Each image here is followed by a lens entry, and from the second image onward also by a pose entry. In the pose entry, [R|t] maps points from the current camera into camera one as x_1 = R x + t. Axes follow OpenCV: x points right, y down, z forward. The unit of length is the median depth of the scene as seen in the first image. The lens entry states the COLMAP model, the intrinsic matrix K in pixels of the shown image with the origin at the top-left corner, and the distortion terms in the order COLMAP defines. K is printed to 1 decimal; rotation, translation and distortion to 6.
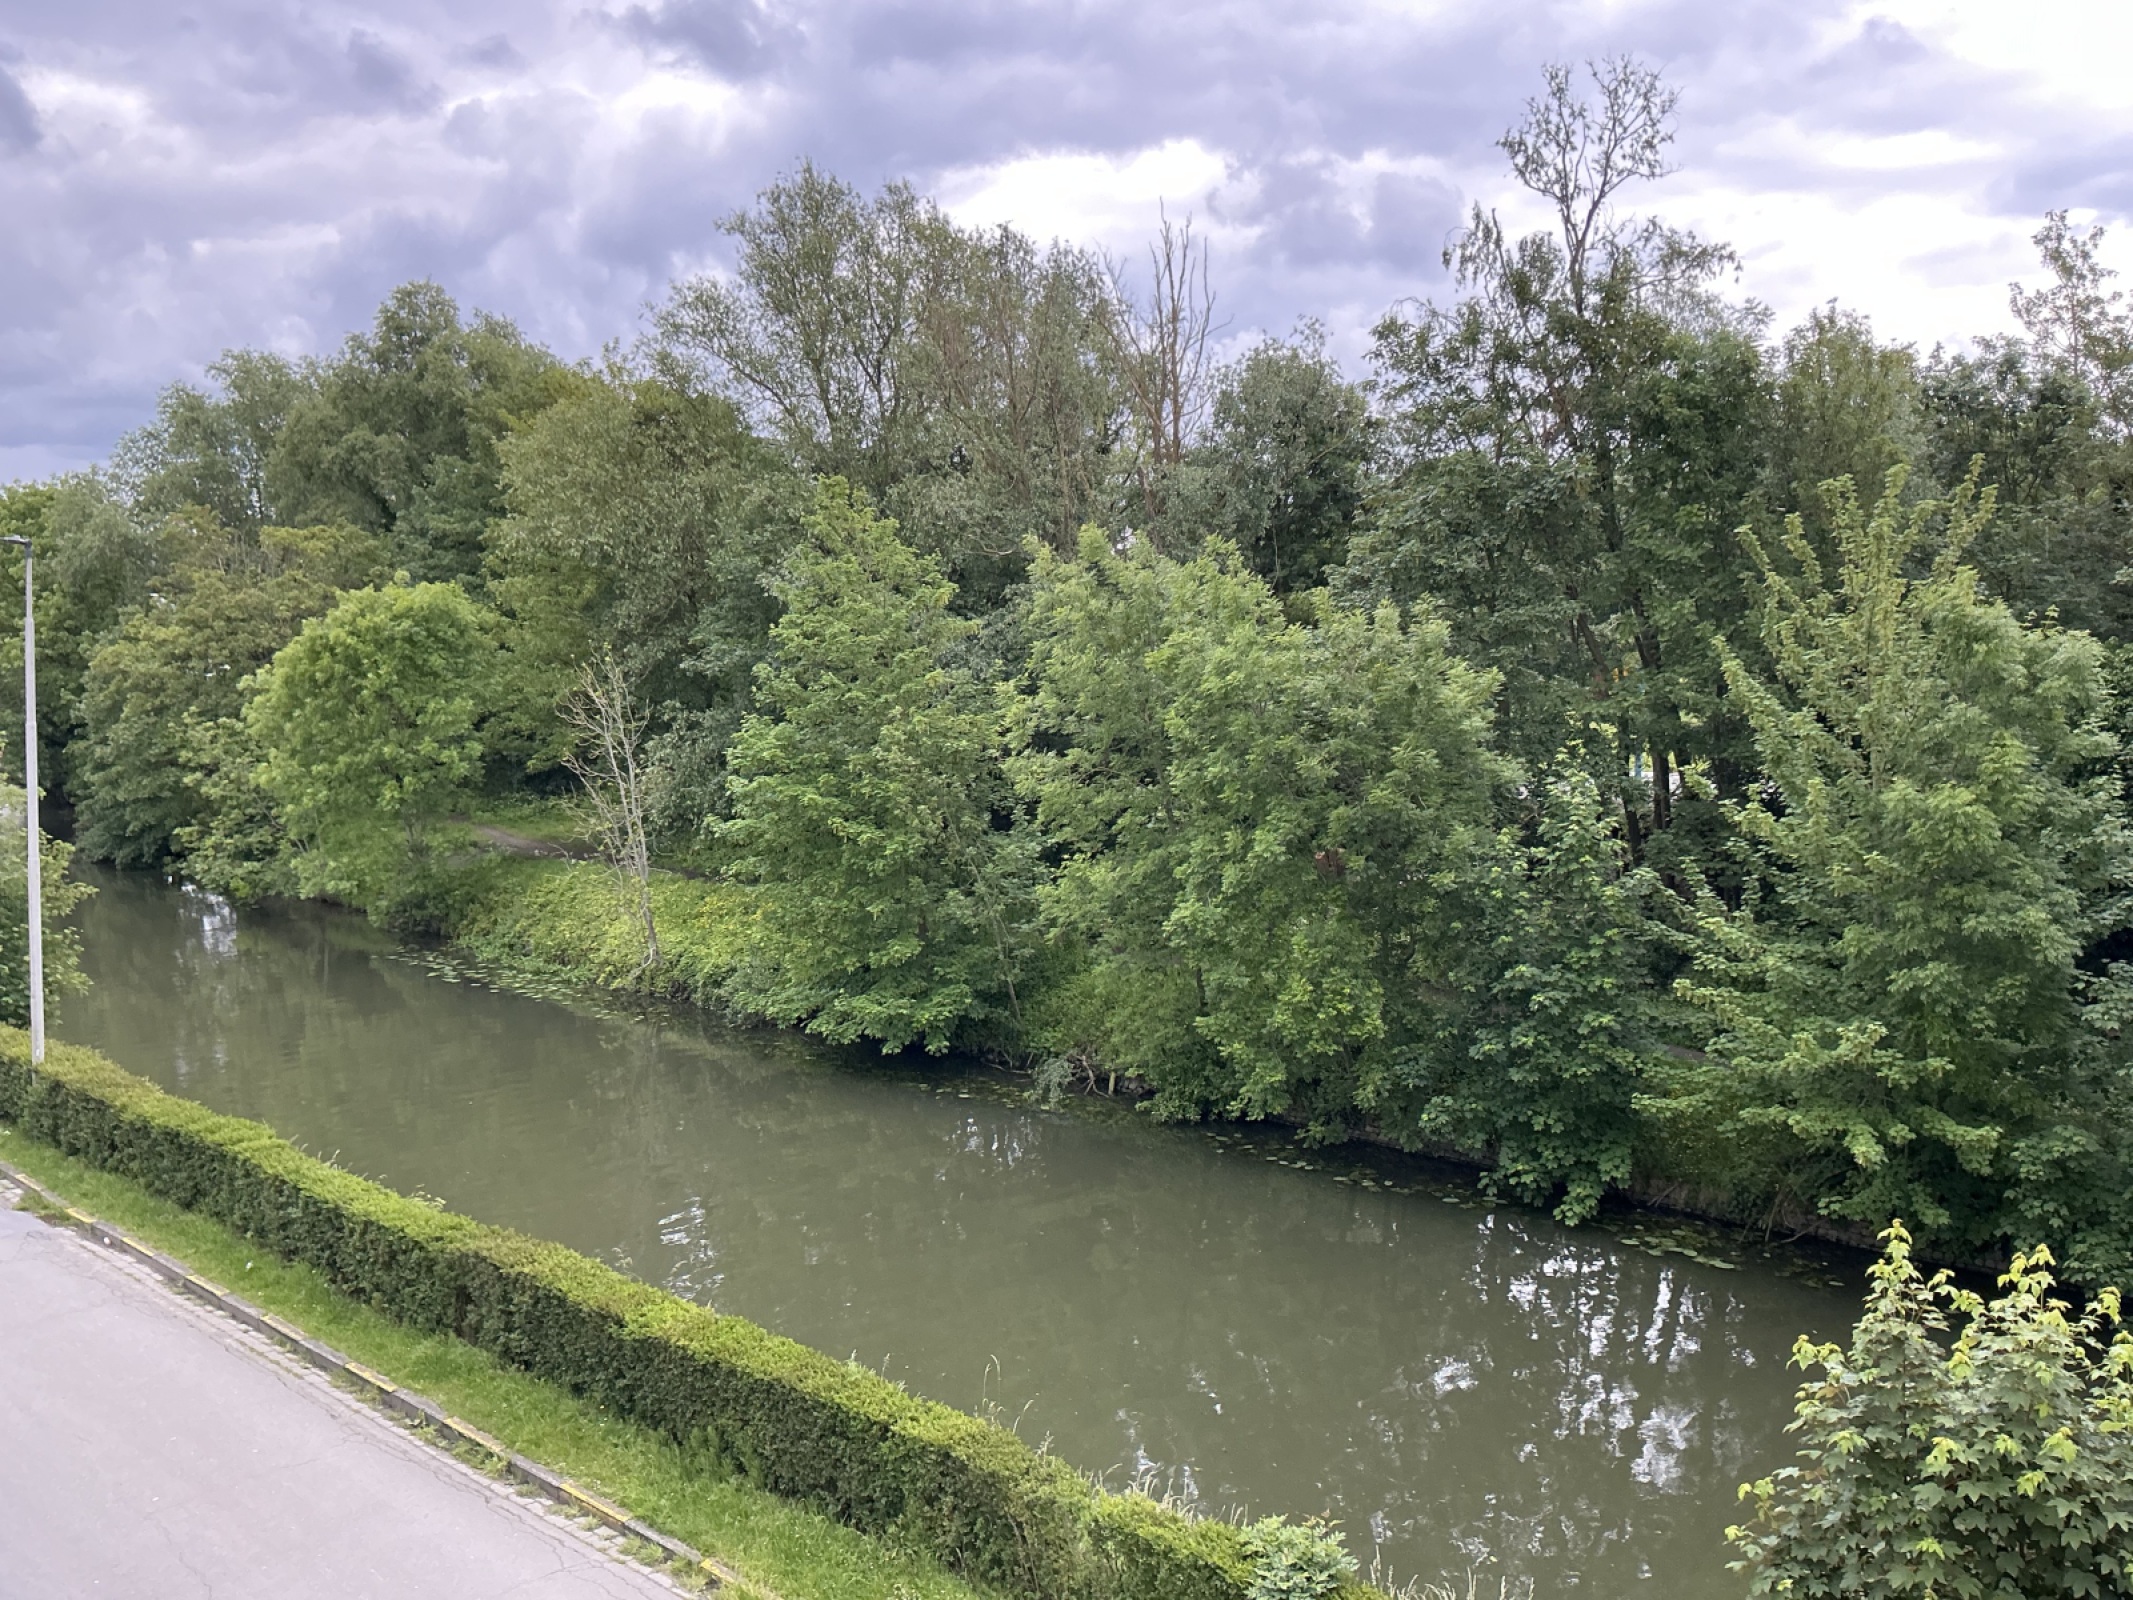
lens RADIAL K [[1705.5, 0, 1062.4], [0, 1705.5, 789.1], [0, 0, 1]] dist [-0.008491, -0.040695]
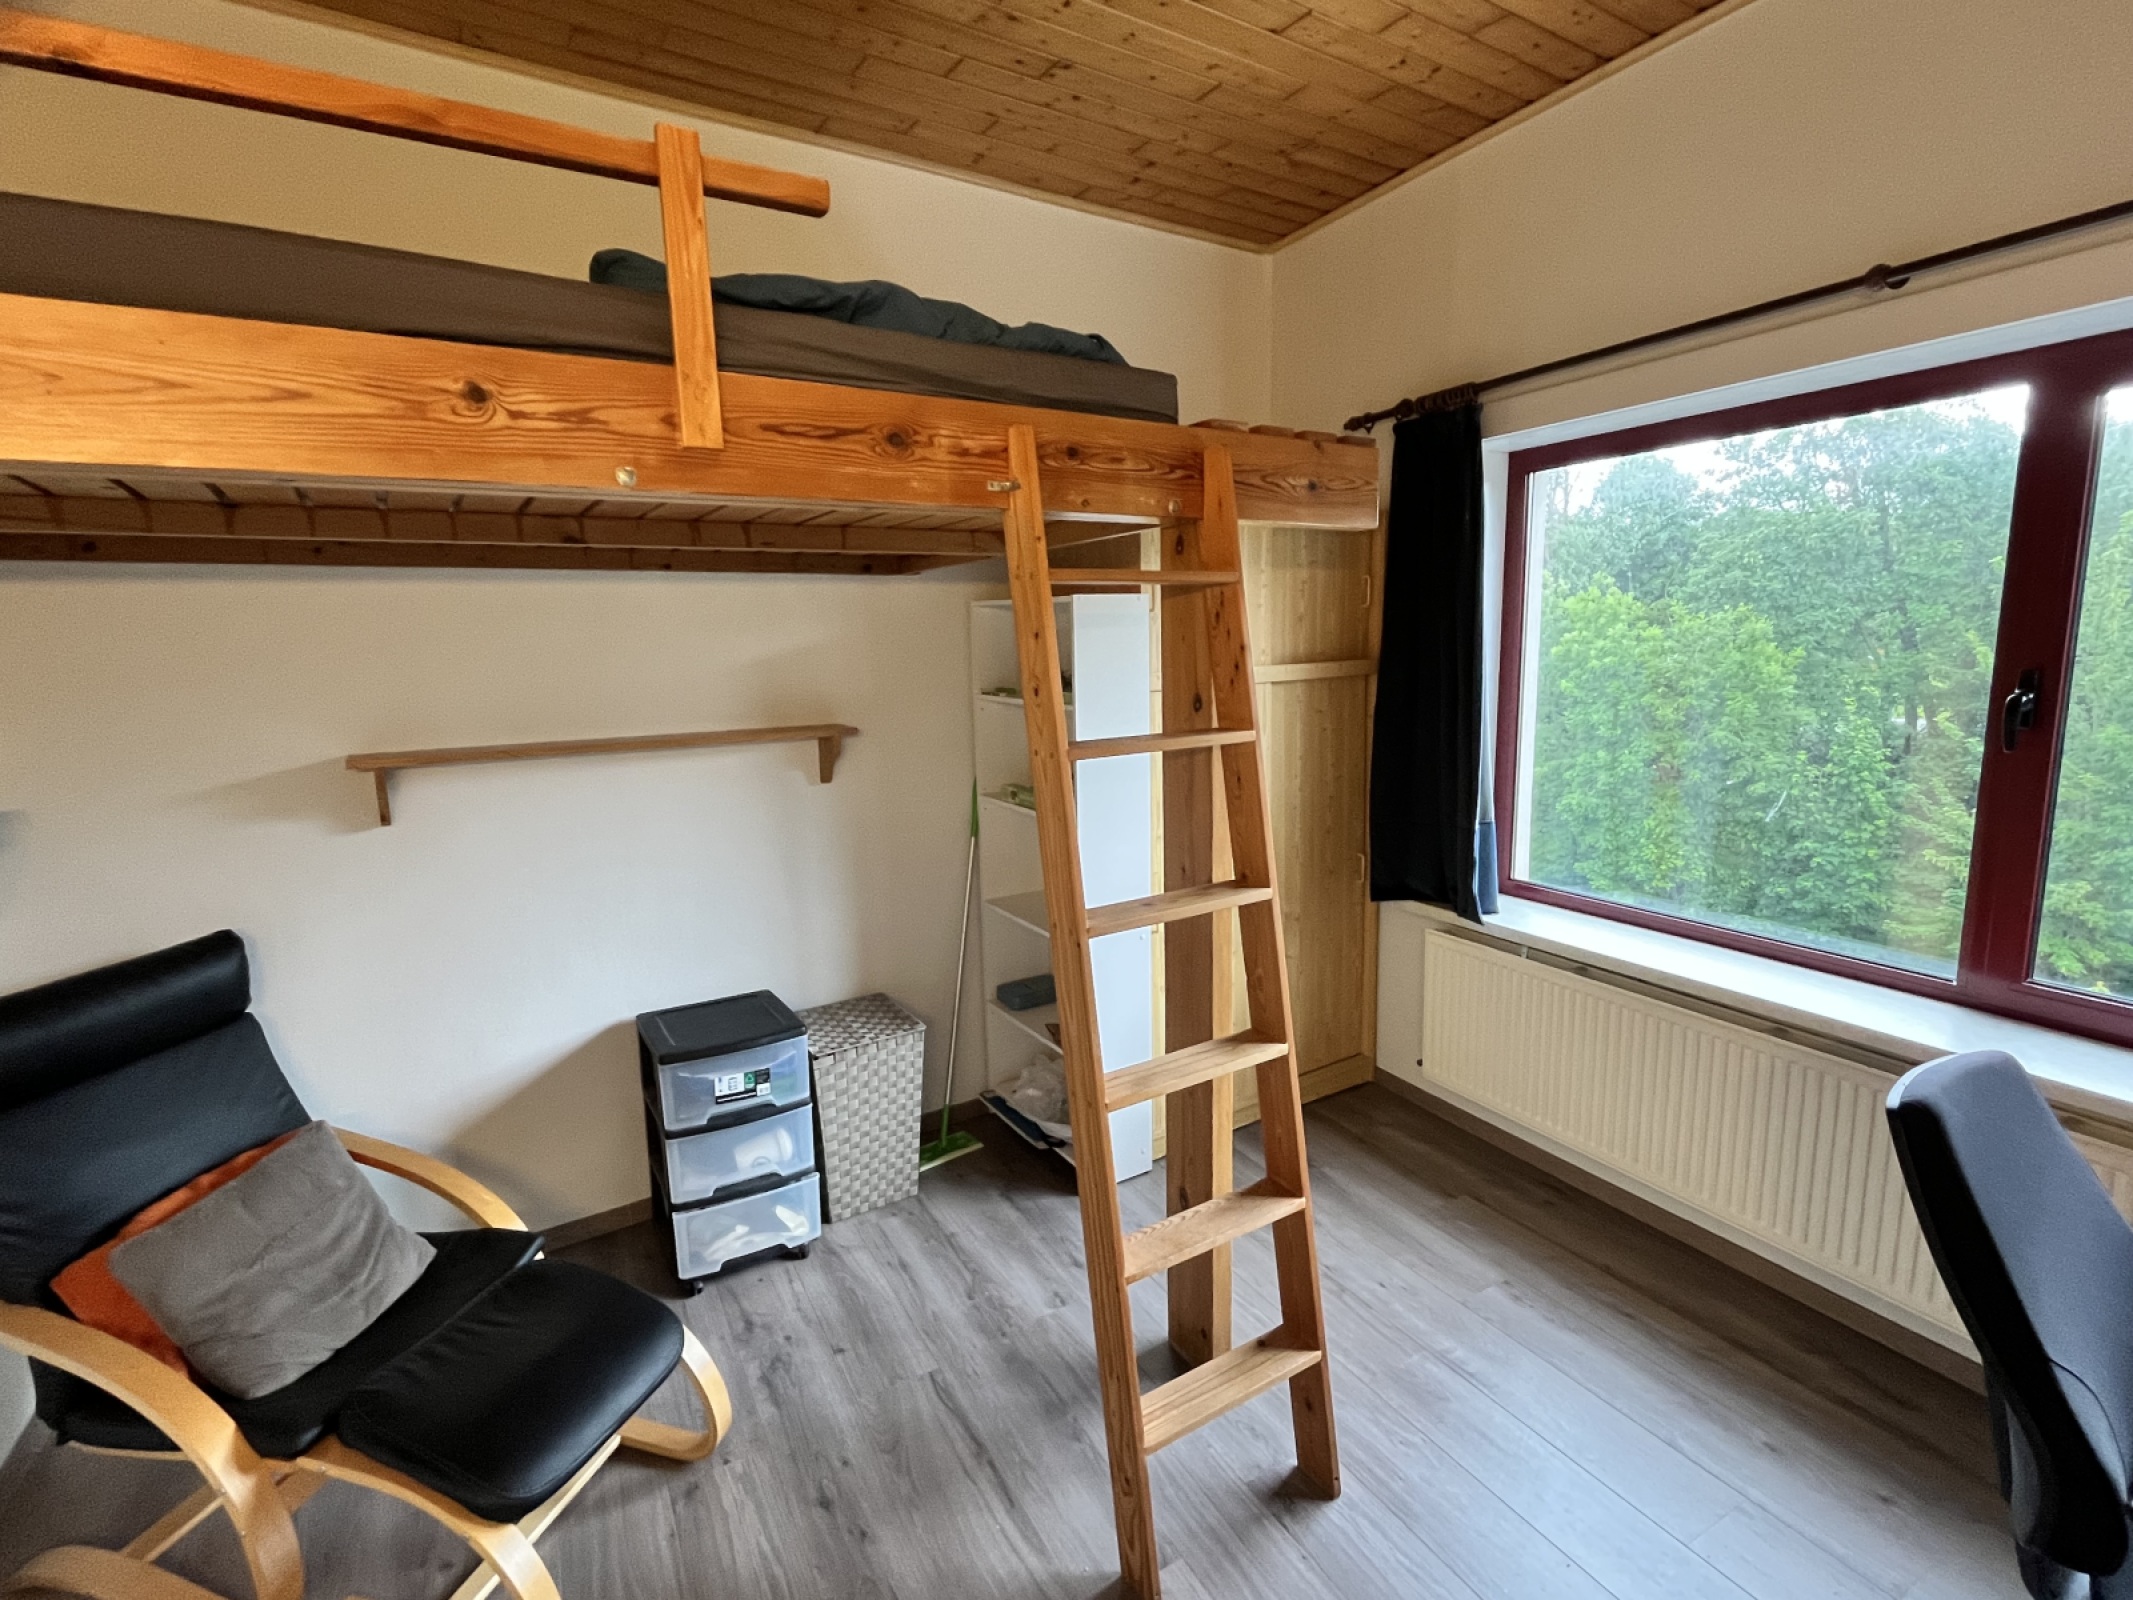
lens RADIAL K [[1013.5, 0, 1076.0], [0, 1013.5, 803.0], [0, 0, 1]] dist [-0.009802, -0.002022]
pose [[0.947148, 0.032970, -0.319097, -0.082825], [-0.007443, 0.996695, 0.080889, -0.001662], [0.320710, -0.074239, 0.944264, -0.119502]]
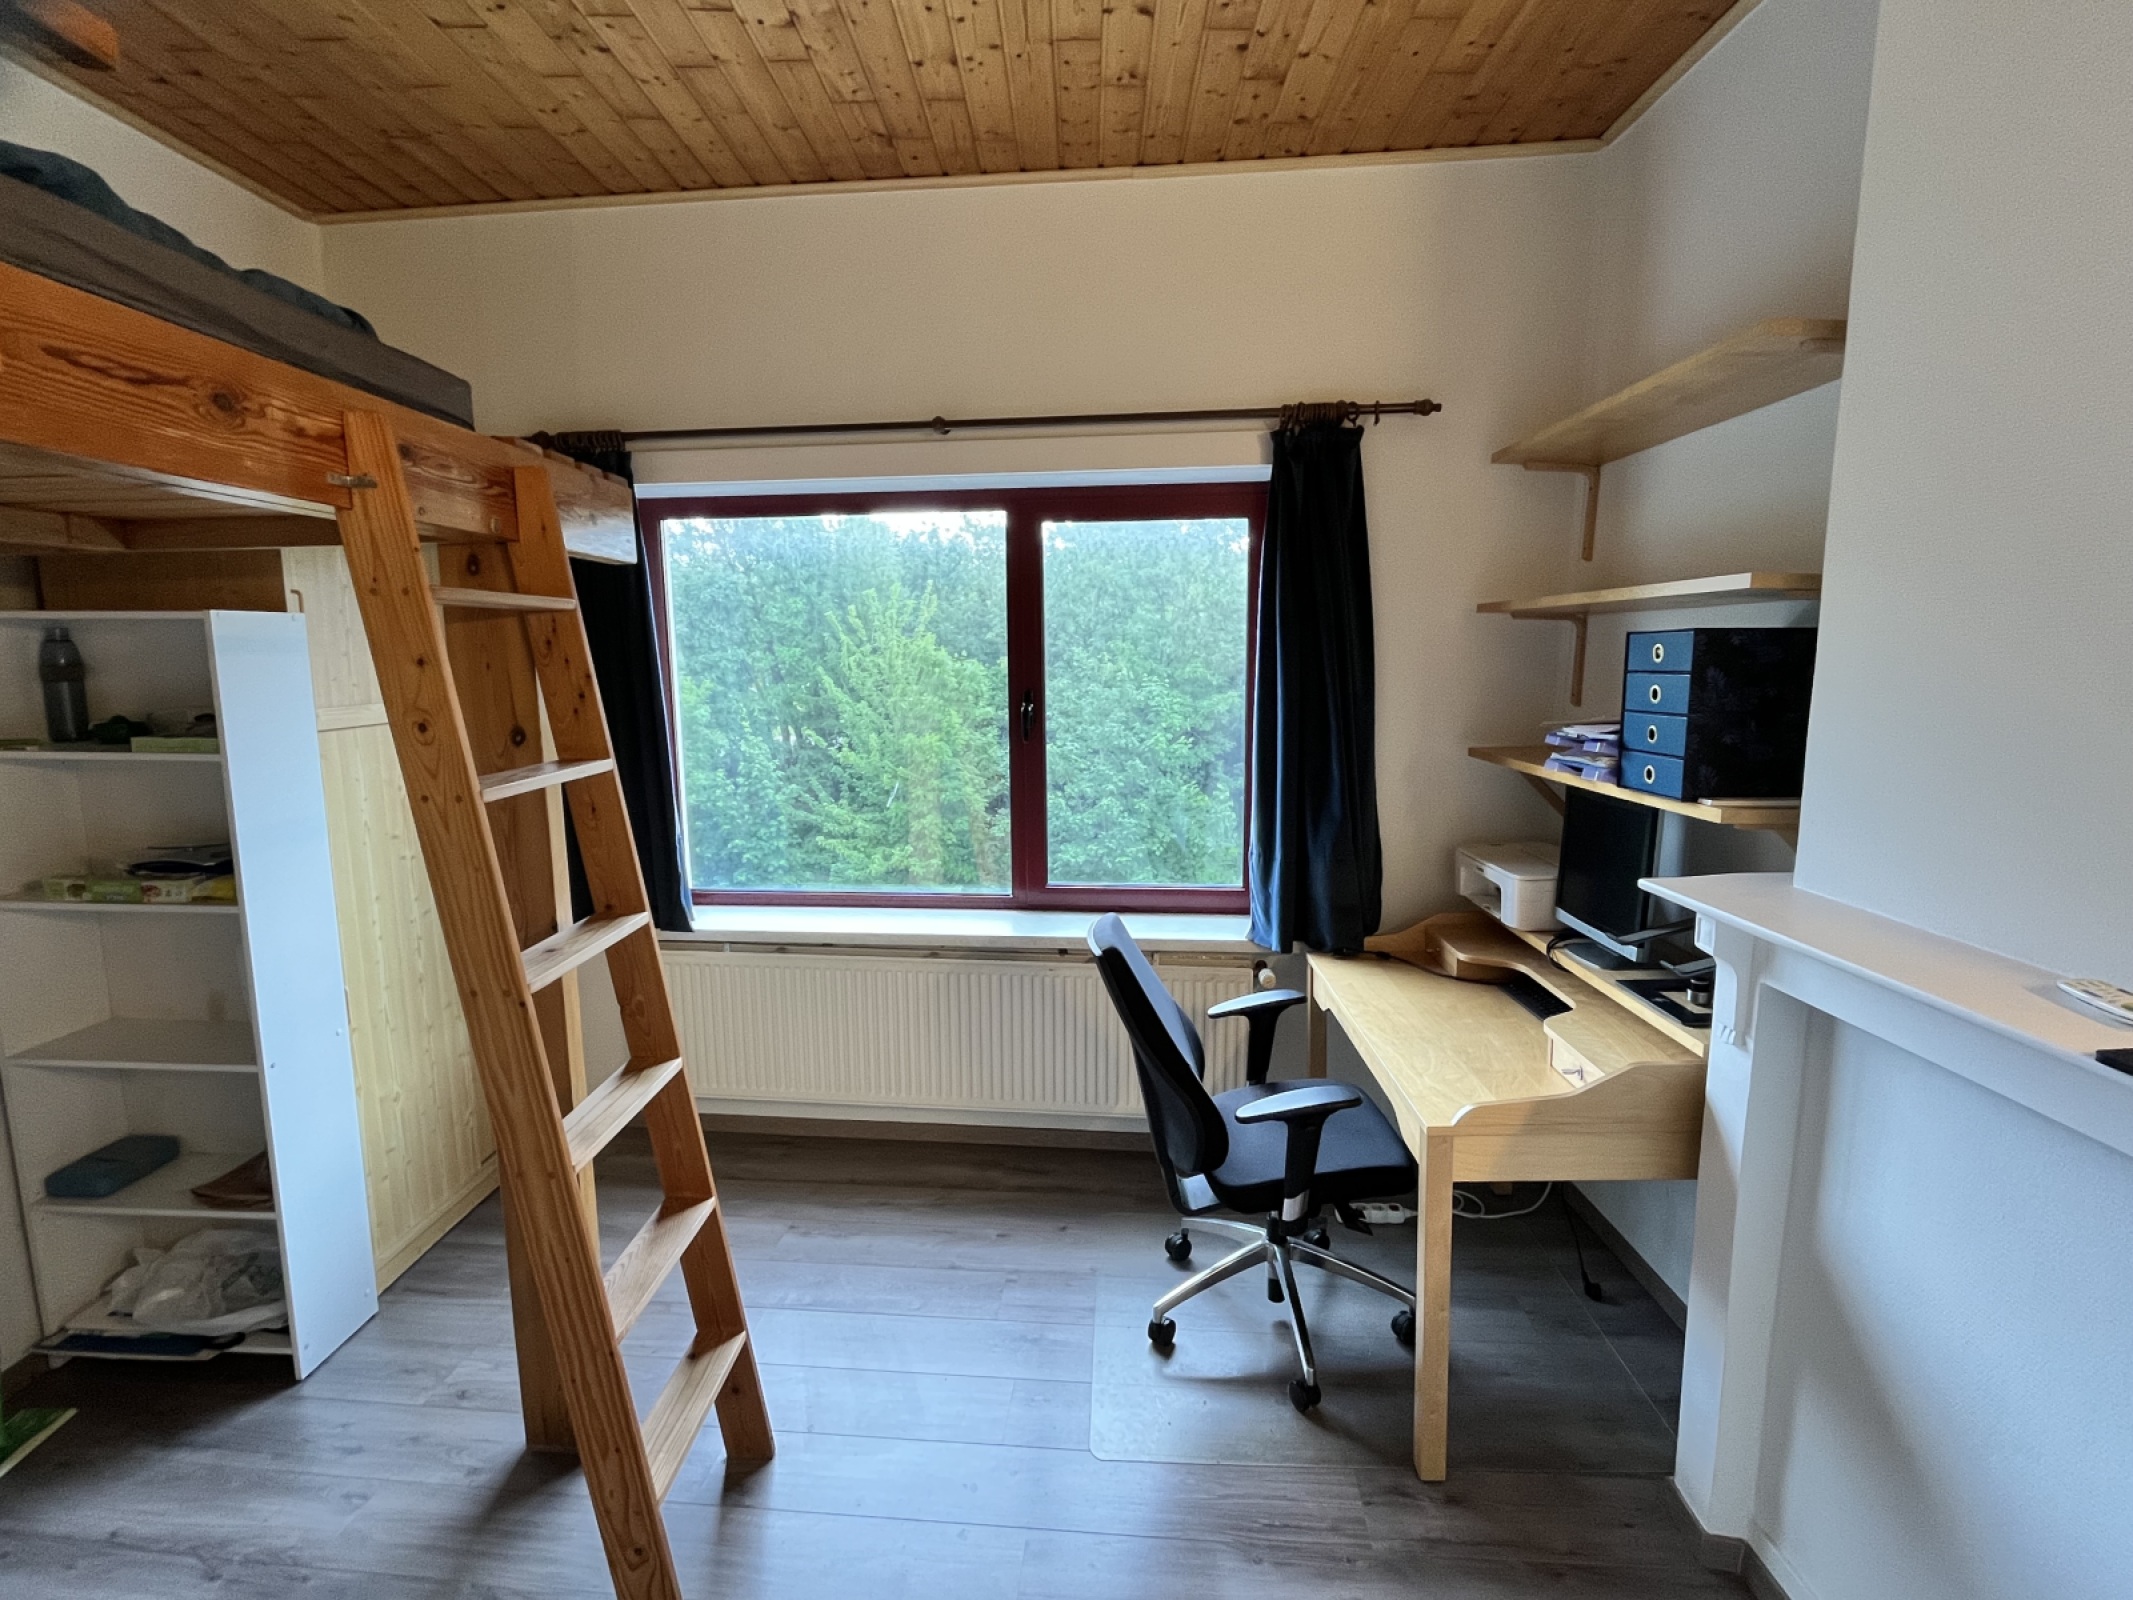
lens RADIAL K [[1013.5, 0, 1067.4], [0, 1013.5, 803.2], [0, 0, 1]] dist [-0.009802, -0.002022]
pose [[0.788118, -0.091683, 0.608658, -0.125516], [0.057884, 0.995502, 0.075002, -0.001357], [-0.612797, -0.023879, 0.789880, -0.125836]]
